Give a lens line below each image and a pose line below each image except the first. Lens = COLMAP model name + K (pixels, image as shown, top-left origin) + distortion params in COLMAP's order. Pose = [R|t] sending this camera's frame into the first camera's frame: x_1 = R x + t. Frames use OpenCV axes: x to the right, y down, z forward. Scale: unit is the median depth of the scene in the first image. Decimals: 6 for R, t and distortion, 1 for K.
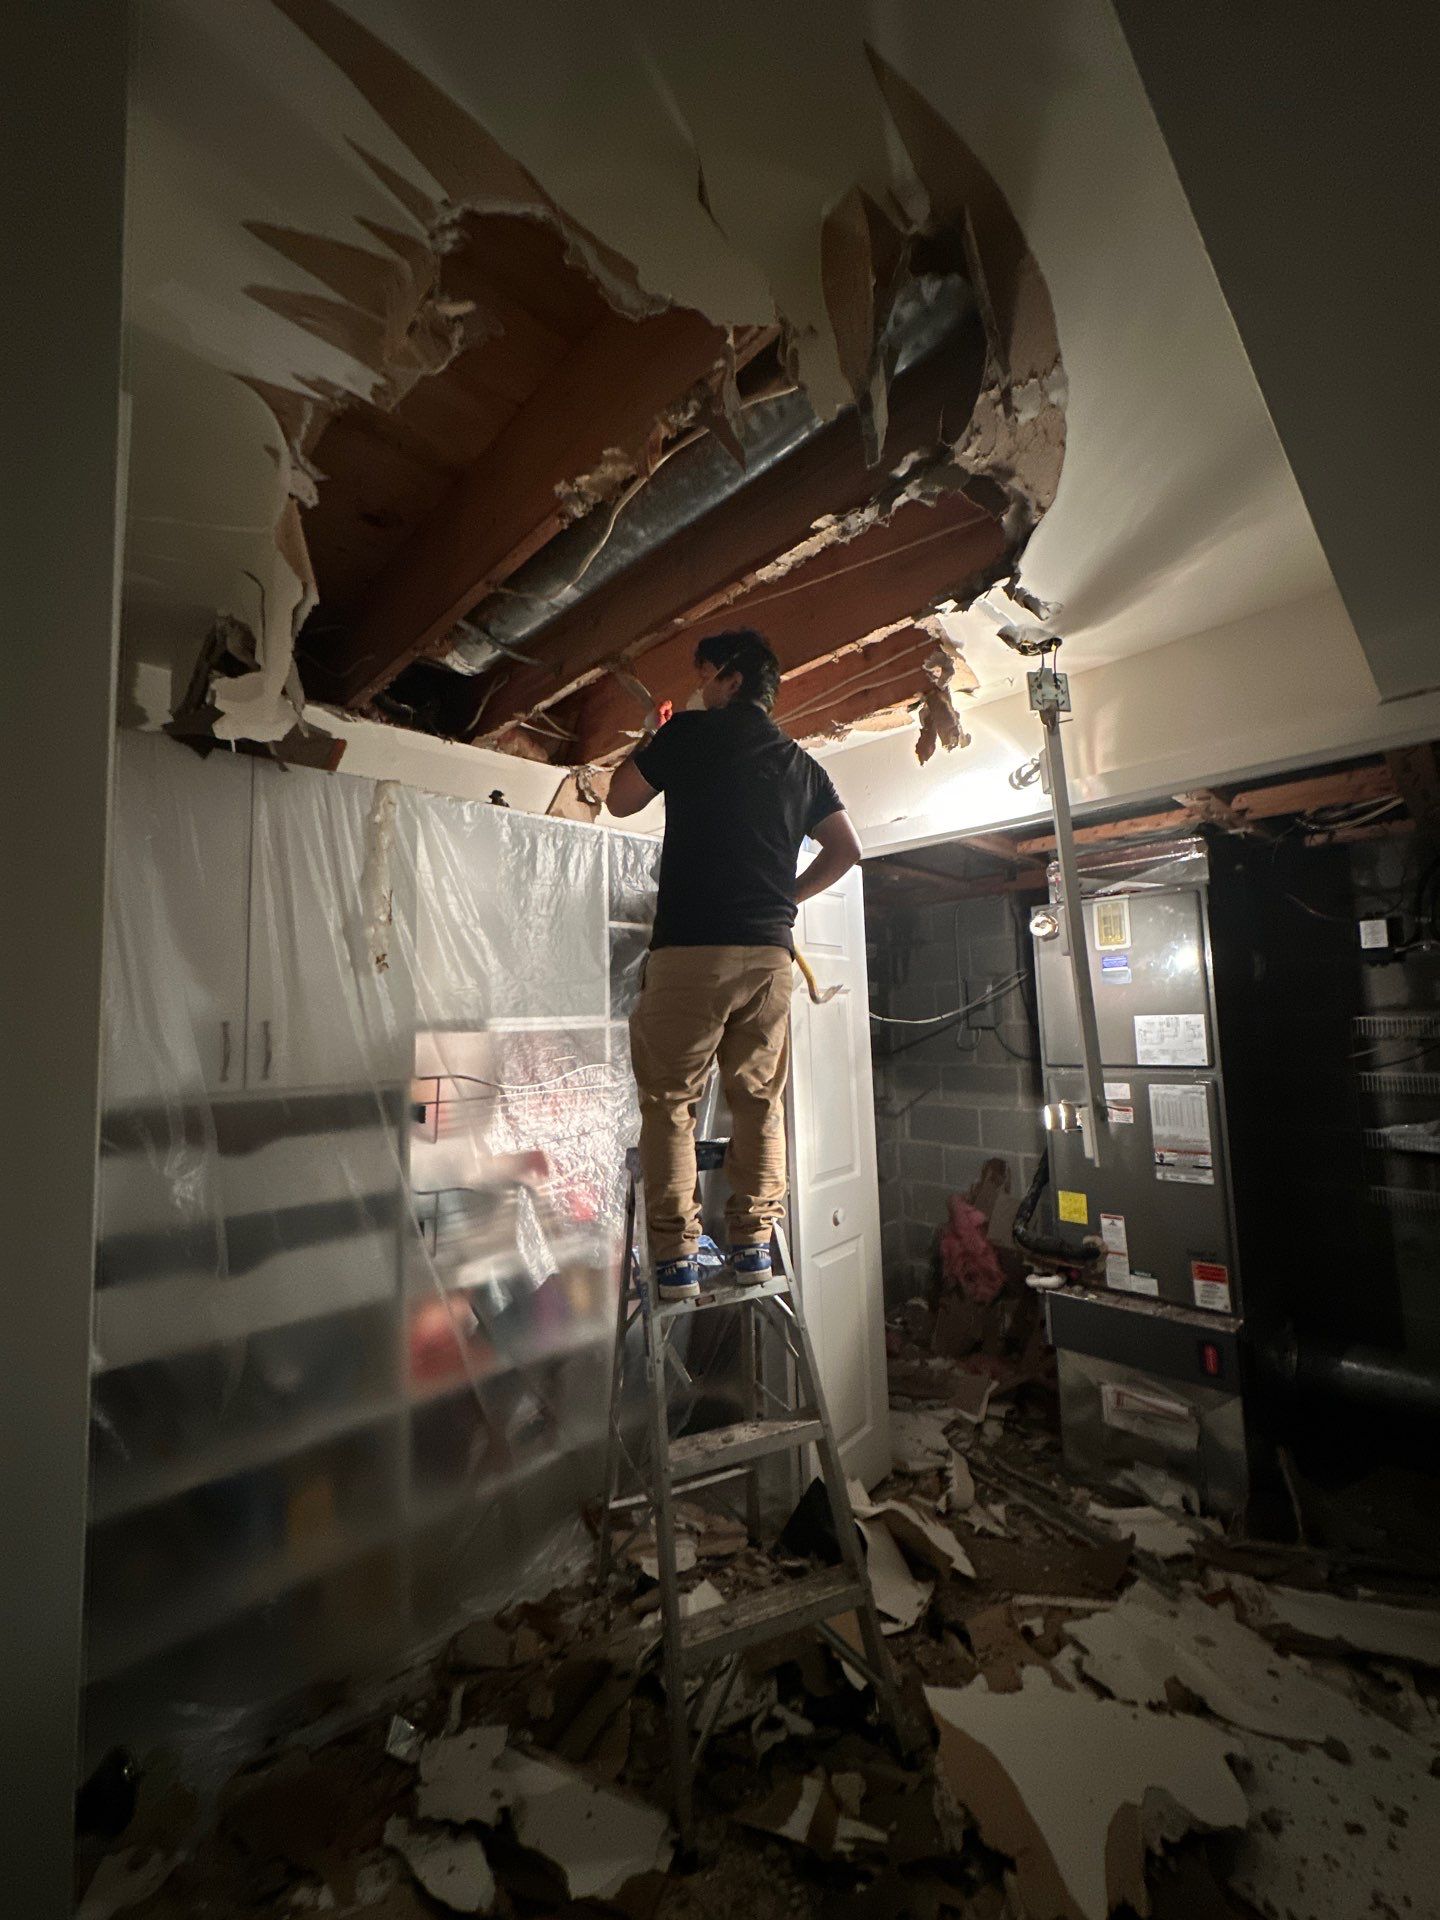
lens RADIAL K [[765.8, 0, 720.7], [0, 765.8, 958.8], [0, 0, 1]] dist [-0.008965, -0.000051]
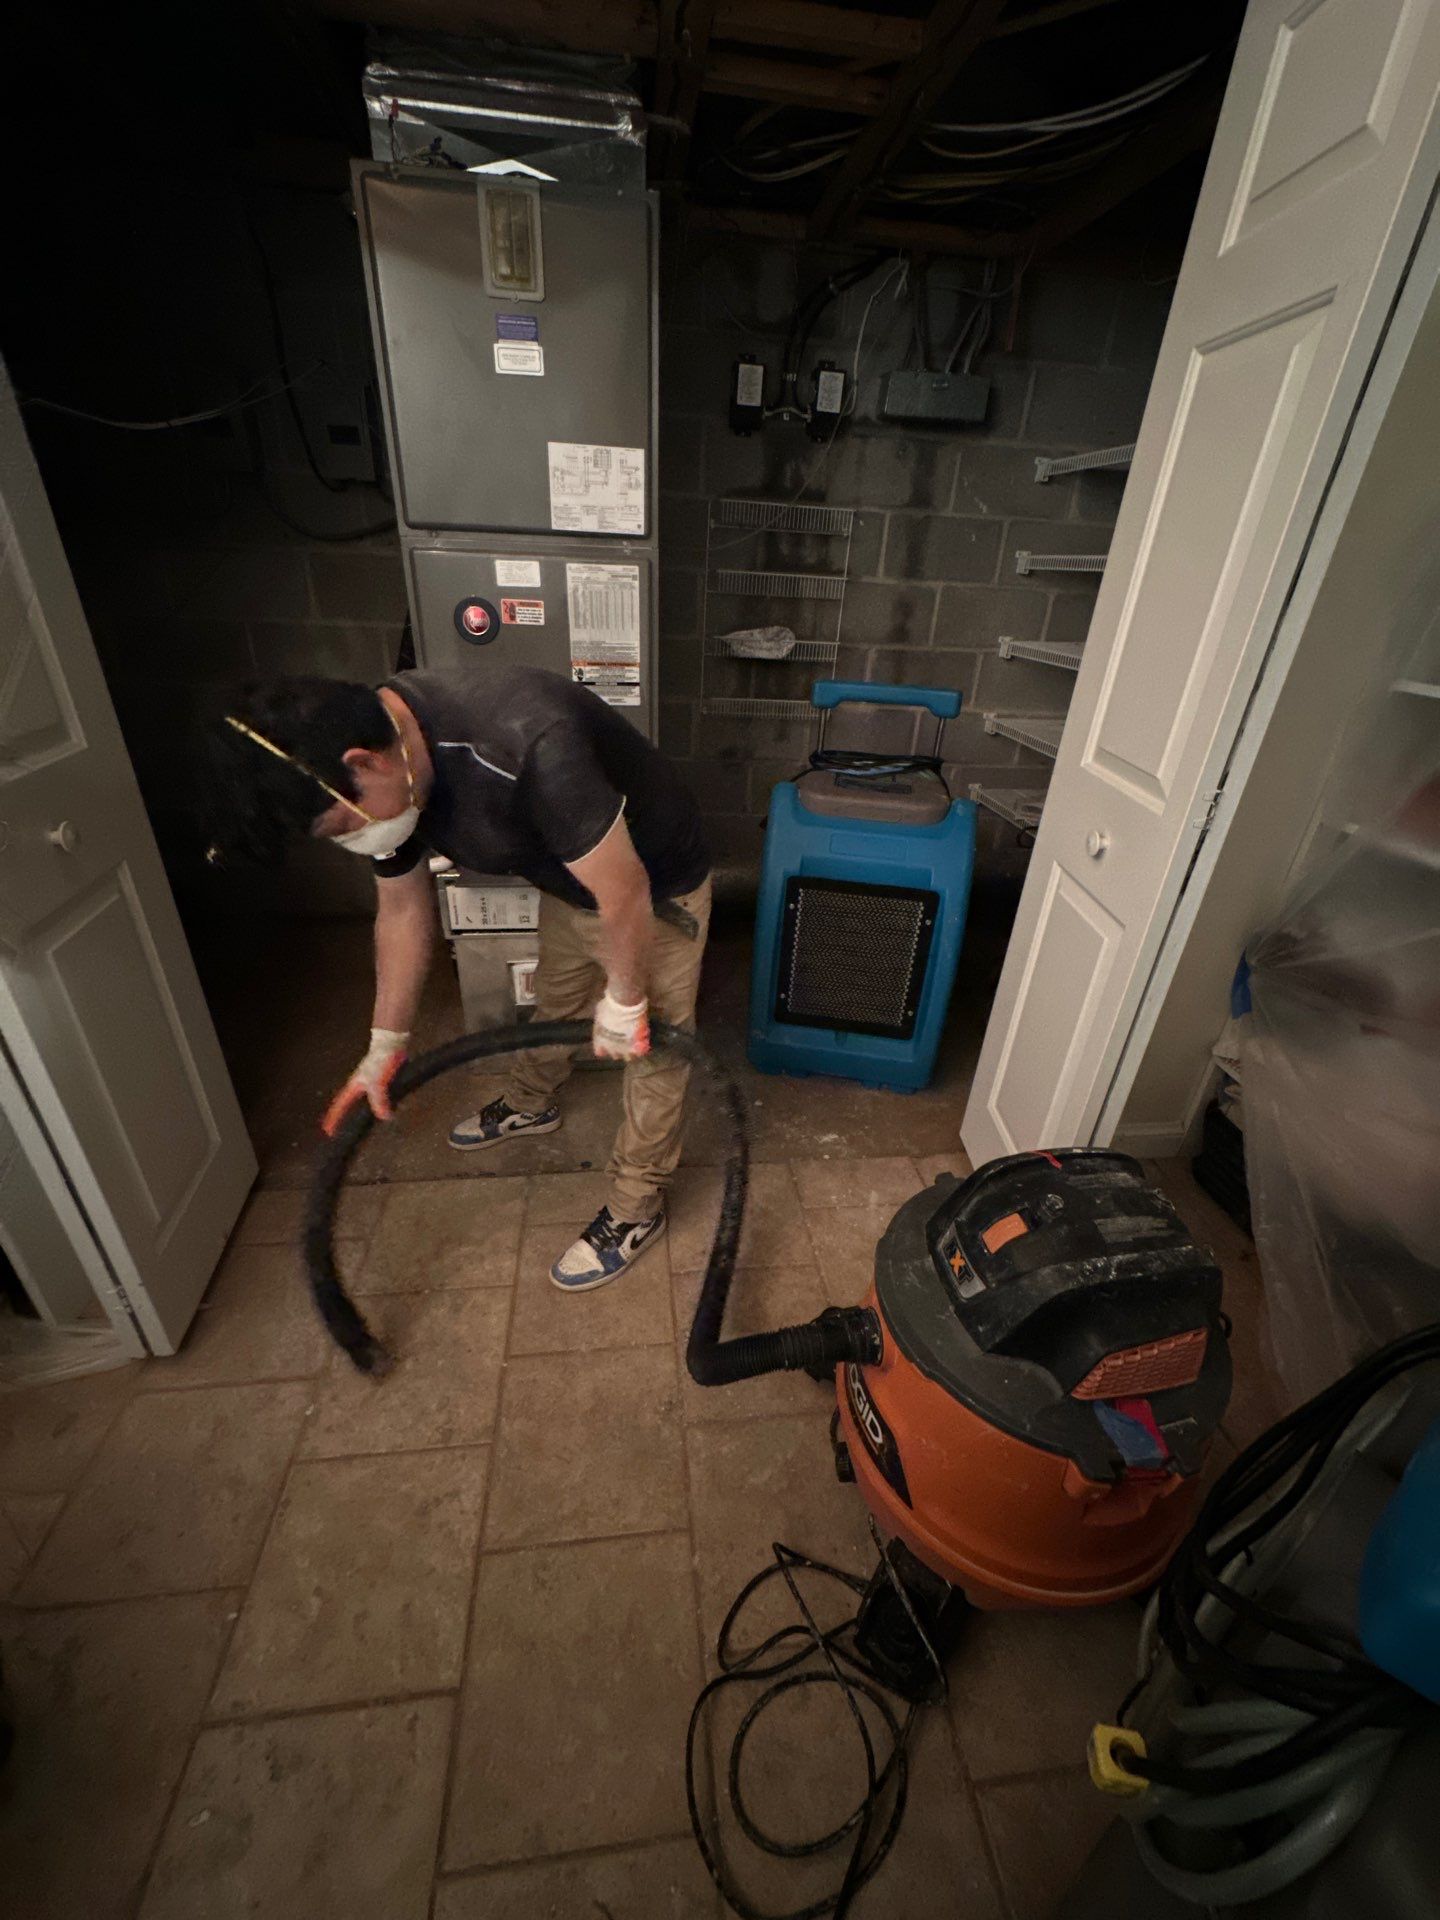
lens RADIAL K [[765.8, 0, 719.6], [0, 765.8, 965.1], [0, 0, 1]] dist [-0.008965, -0.000051]
pose [[0.601718, -0.323723, 0.730164, 0.031217], [-0.137247, 0.858675, 0.493803, 0.119463], [-0.786828, -0.397343, 0.472250, 0.436754]]
